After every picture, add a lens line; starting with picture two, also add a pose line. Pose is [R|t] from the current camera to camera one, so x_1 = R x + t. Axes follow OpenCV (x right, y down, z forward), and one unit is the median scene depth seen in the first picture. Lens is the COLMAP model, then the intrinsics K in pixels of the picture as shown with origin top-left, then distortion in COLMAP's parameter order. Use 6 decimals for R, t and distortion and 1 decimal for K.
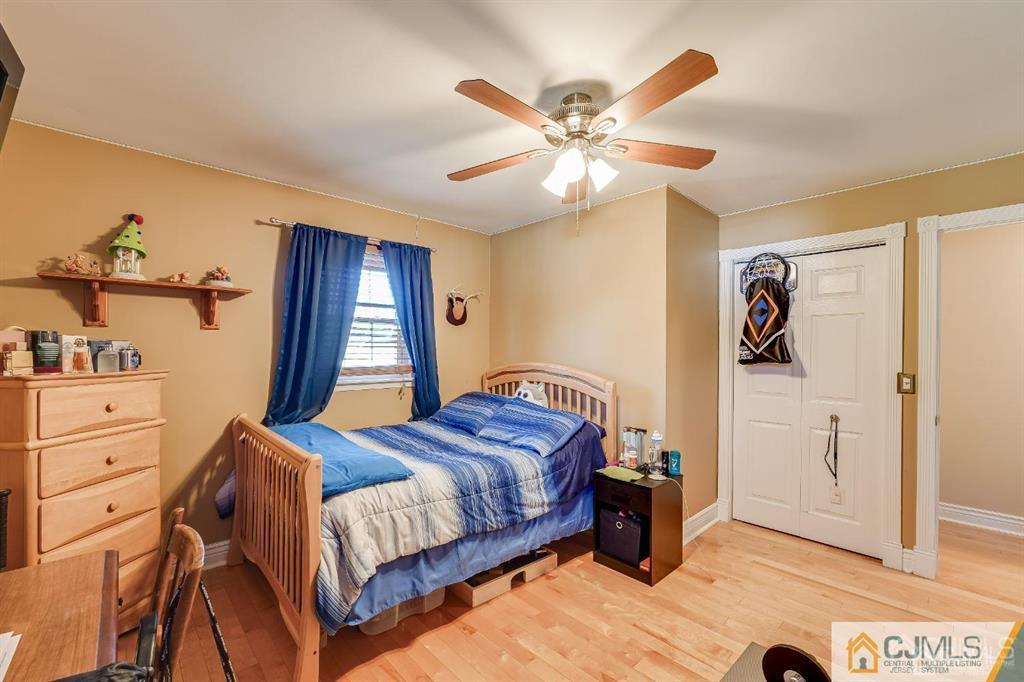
lens RADIAL K [[431.7, 0, 513.9], [0, 431.7, 343.3], [0, 0, 1]] dist [-0.003627, -0.000037]
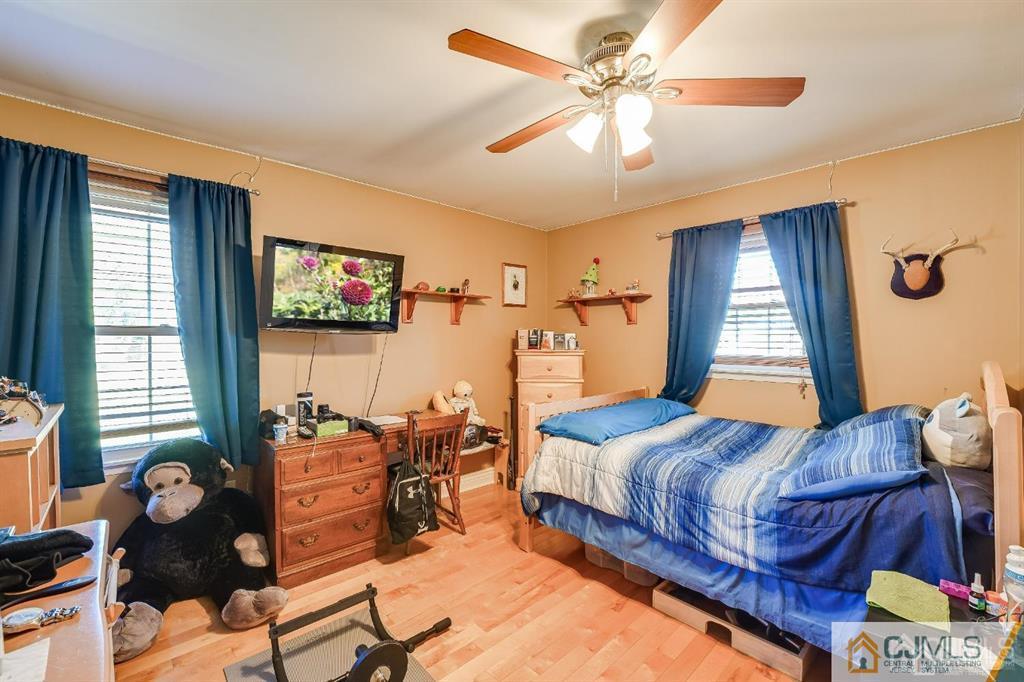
lens RADIAL K [[431.7, 0, 513.9], [0, 431.7, 343.3], [0, 0, 1]] dist [-0.003627, -0.000037]
pose [[0.016455, 0.005978, -0.999847, 0.753829], [0.013763, 0.999886, 0.006205, 0.017726], [0.999770, -0.013863, 0.016371, 0.607519]]
